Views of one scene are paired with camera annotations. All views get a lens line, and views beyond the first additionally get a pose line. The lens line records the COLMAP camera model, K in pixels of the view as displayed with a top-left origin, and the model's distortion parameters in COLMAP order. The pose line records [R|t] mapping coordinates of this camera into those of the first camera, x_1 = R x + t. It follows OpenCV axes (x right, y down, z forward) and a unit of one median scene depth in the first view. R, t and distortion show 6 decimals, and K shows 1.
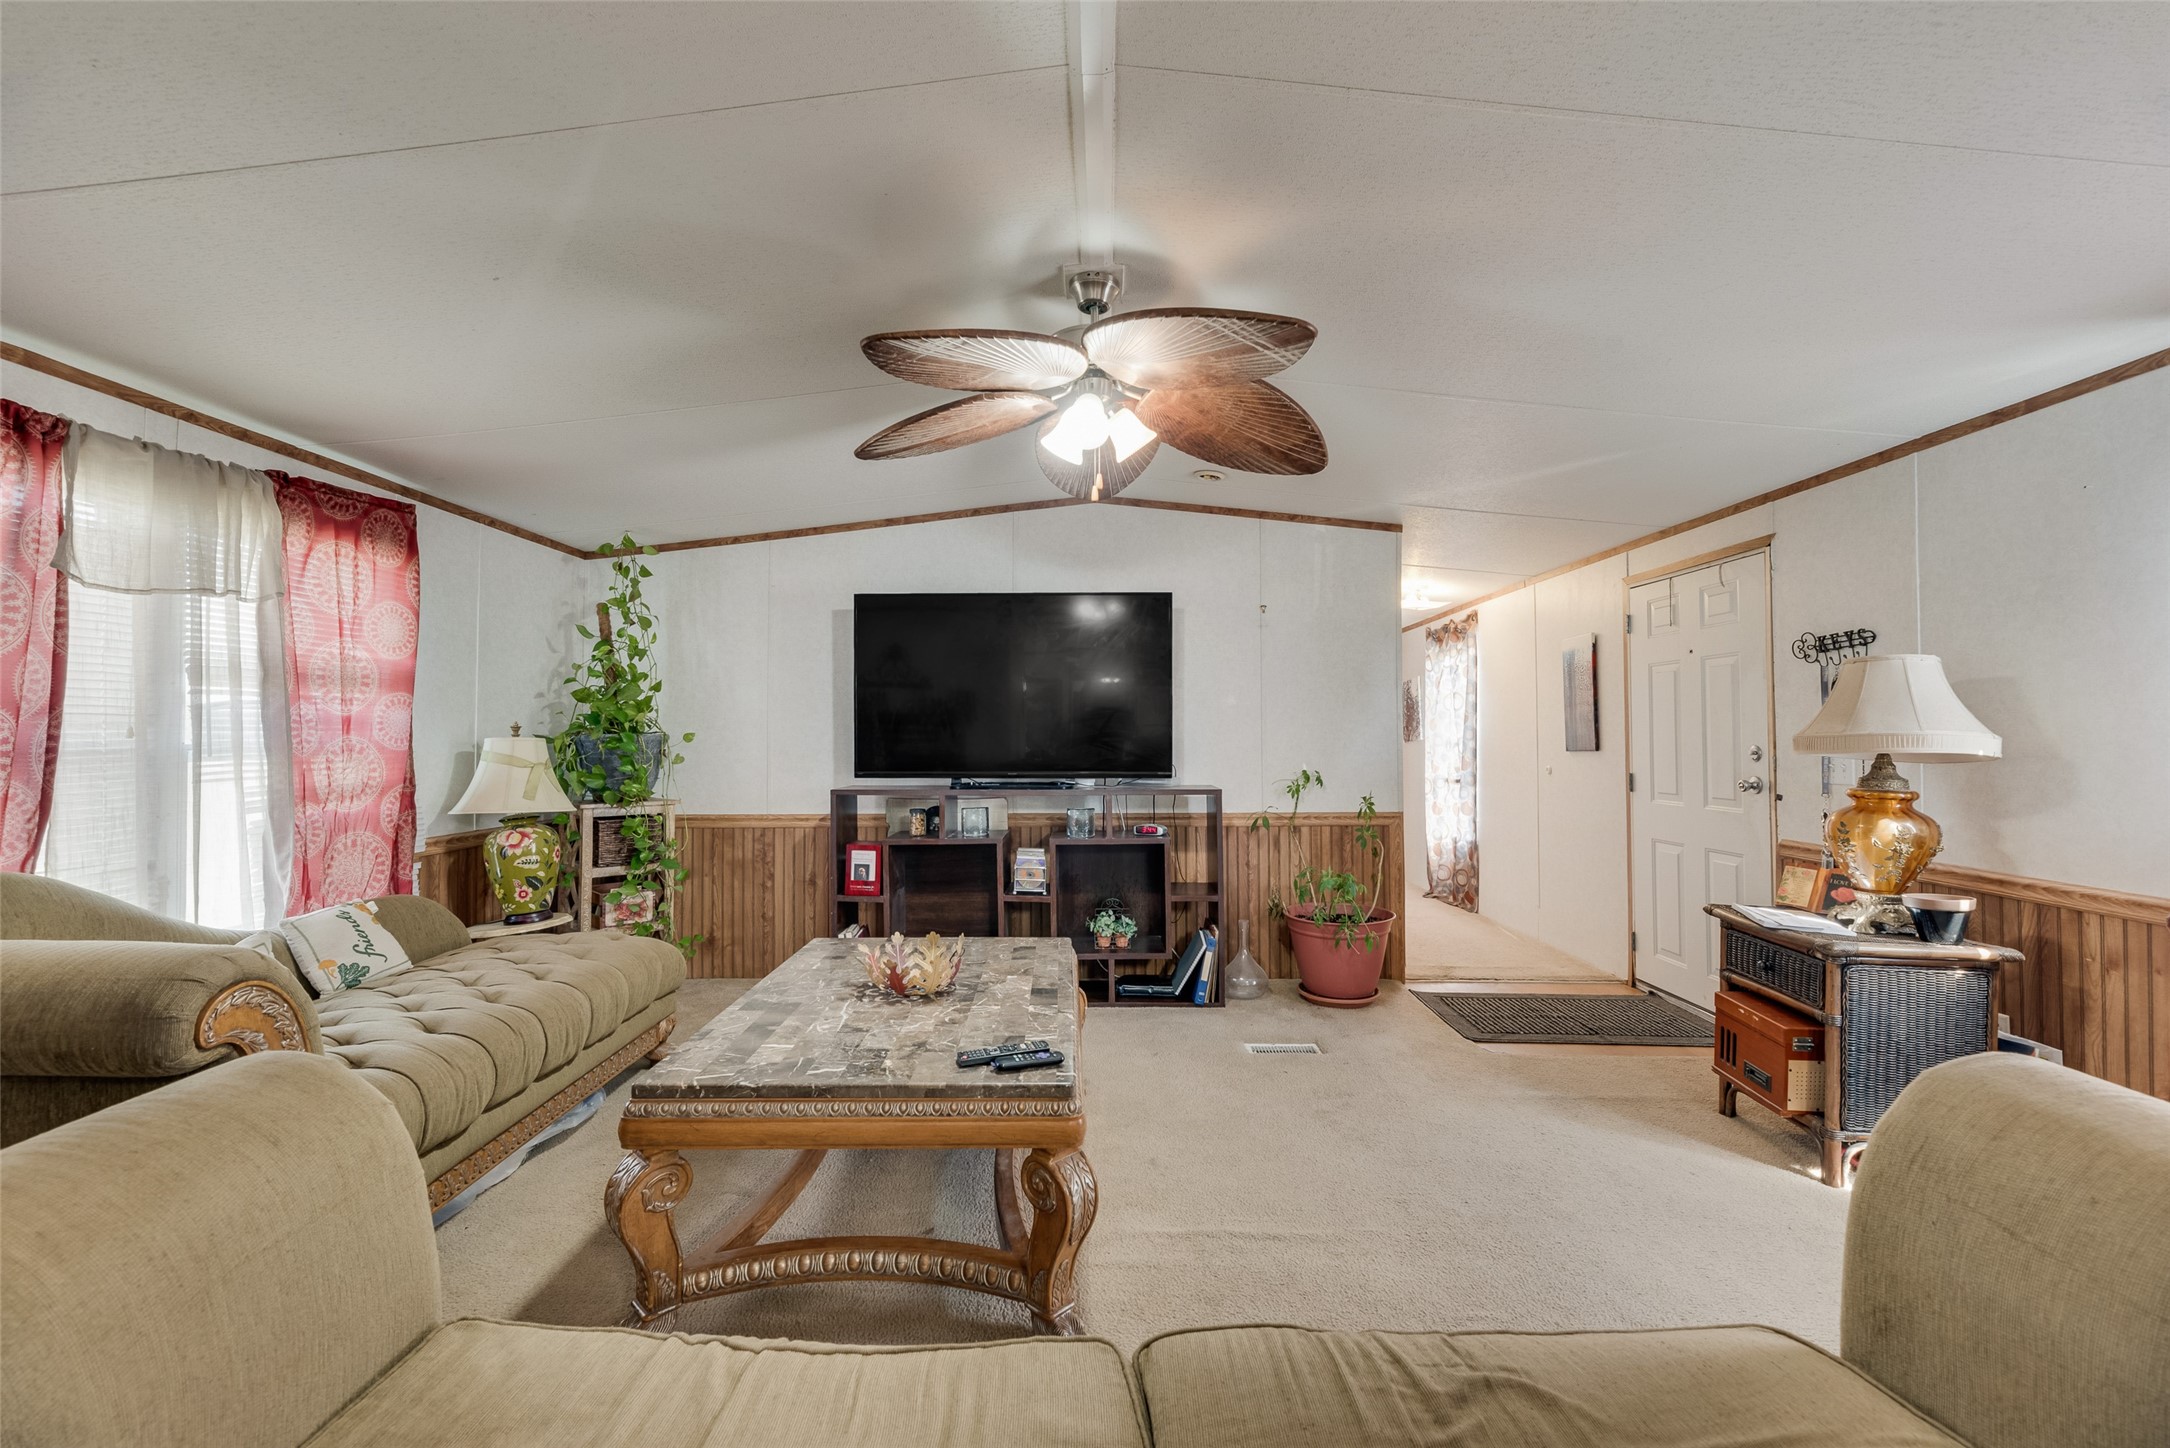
lens RADIAL K [[885.0, 0, 1090.8], [0, 885.0, 733.4], [0, 0, 1]] dist [-0.002009, -0.000193]
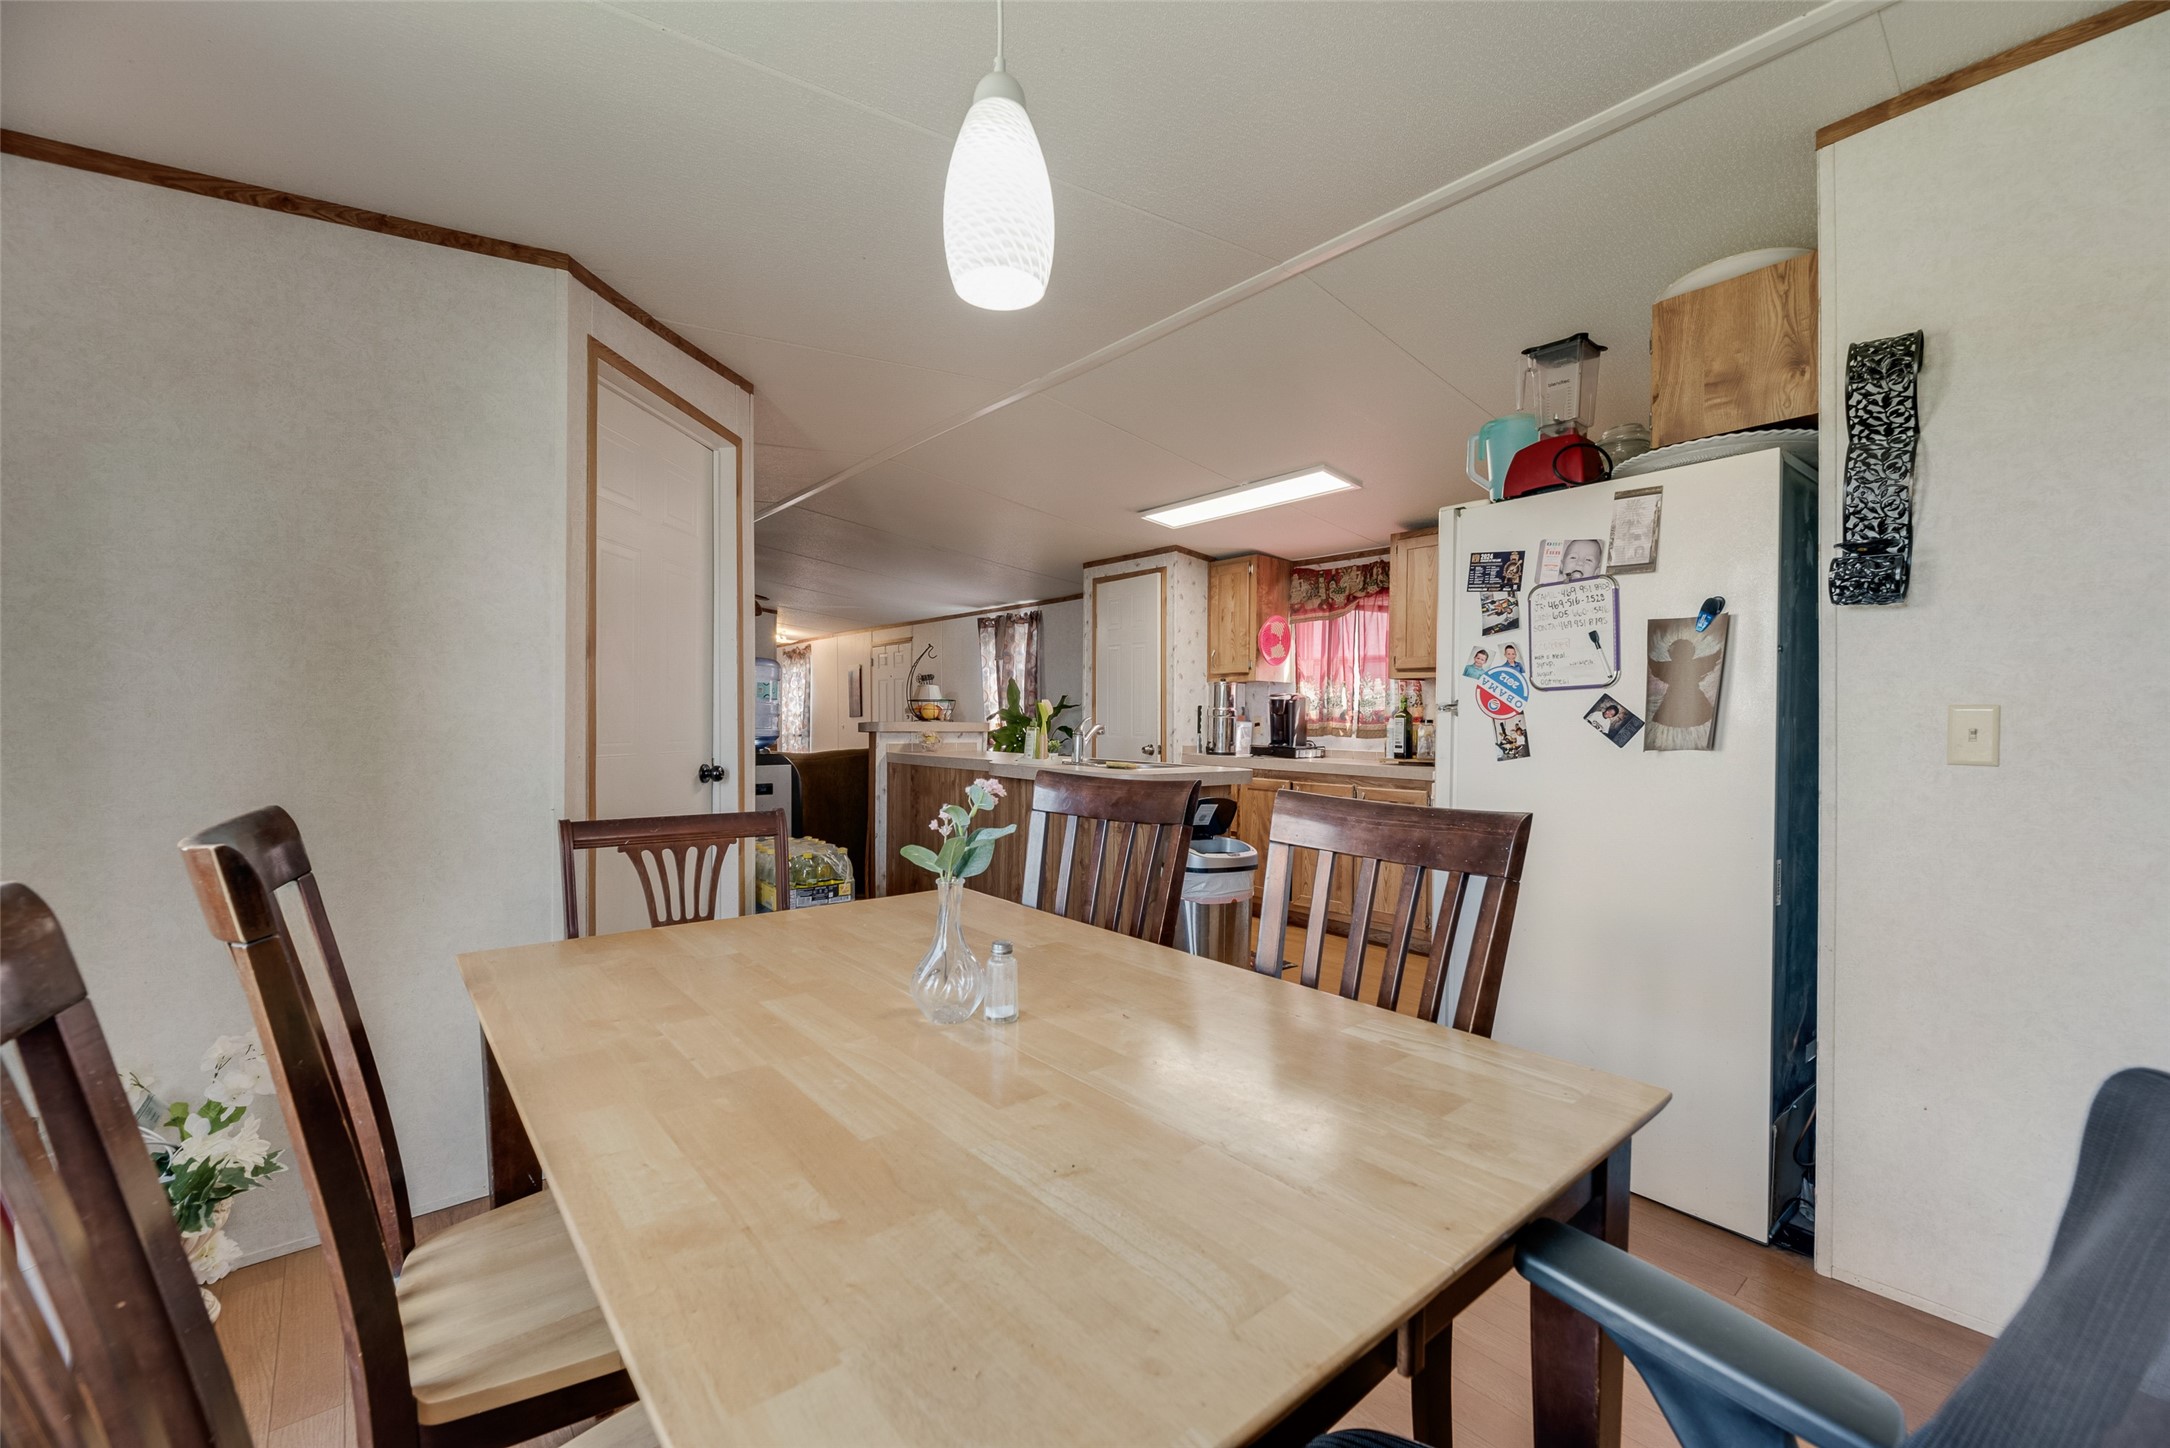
lens RADIAL K [[885.0, 0, 1090.8], [0, 885.0, 733.4], [0, 0, 1]] dist [-0.002009, -0.000193]
pose [[0.757333, -0.007305, 0.652988, -0.474154], [-0.007157, 0.999785, 0.019486, 0.014328], [-0.652989, -0.019431, 0.757118, -1.131472]]
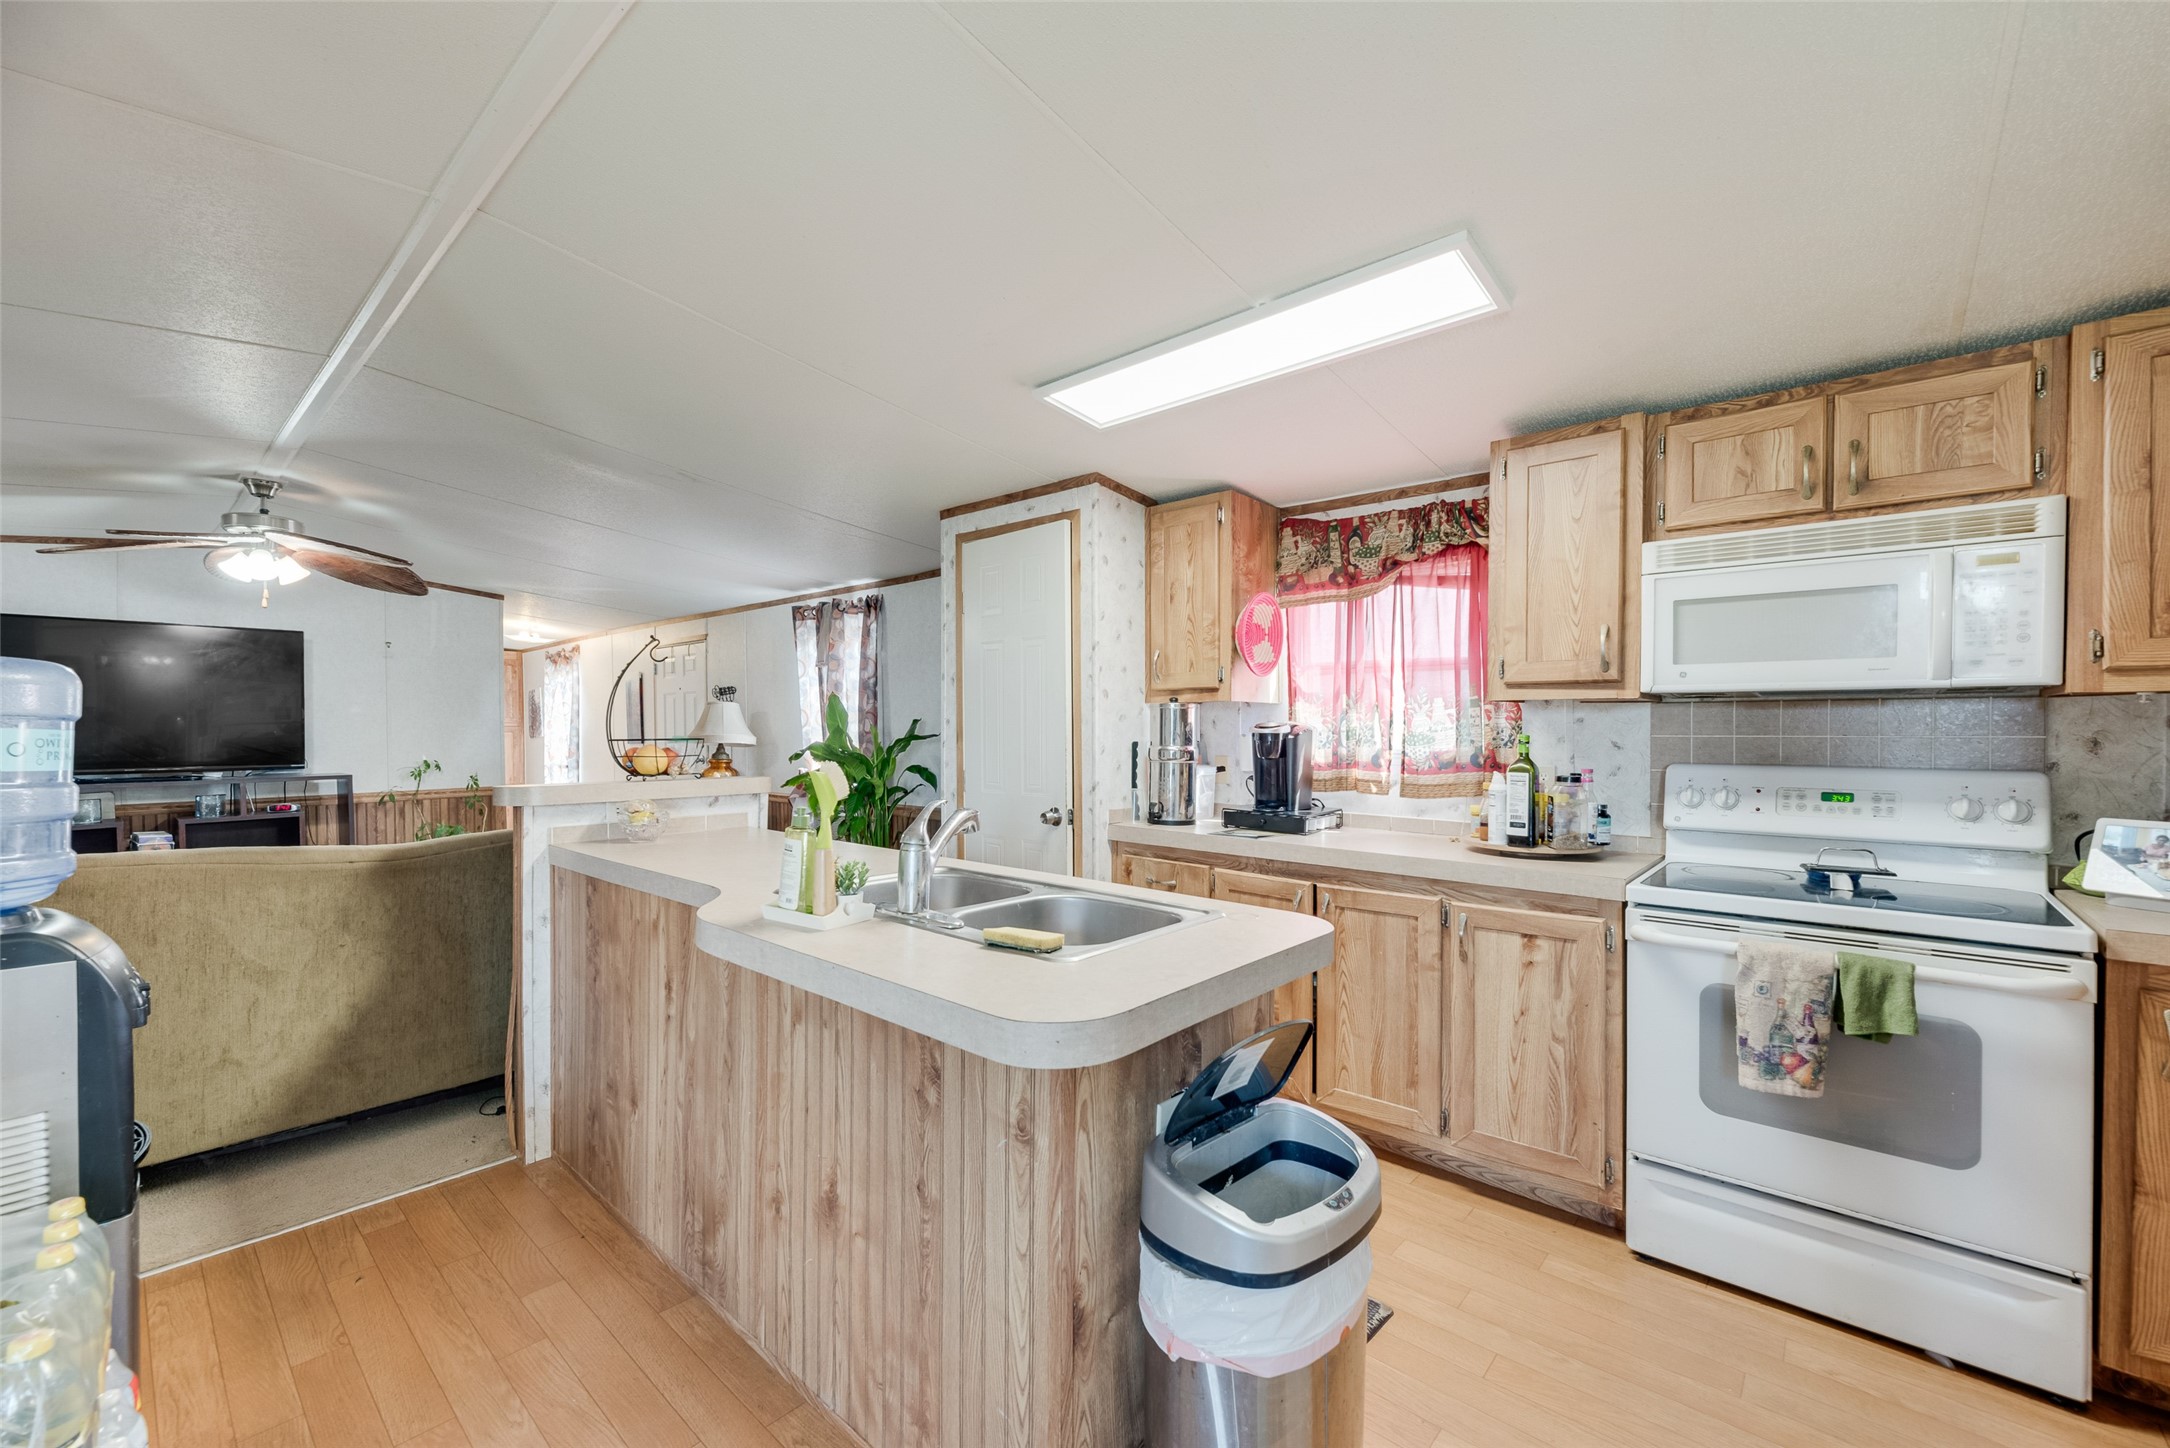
lens RADIAL K [[885.0, 0, 1090.8], [0, 885.0, 733.4], [0, 0, 1]] dist [-0.002009, -0.000193]
pose [[0.655879, -0.007348, 0.754830, -0.130846], [-0.000809, 0.999945, 0.010437, -0.017370], [-0.754865, -0.007456, 0.655837, -0.745341]]
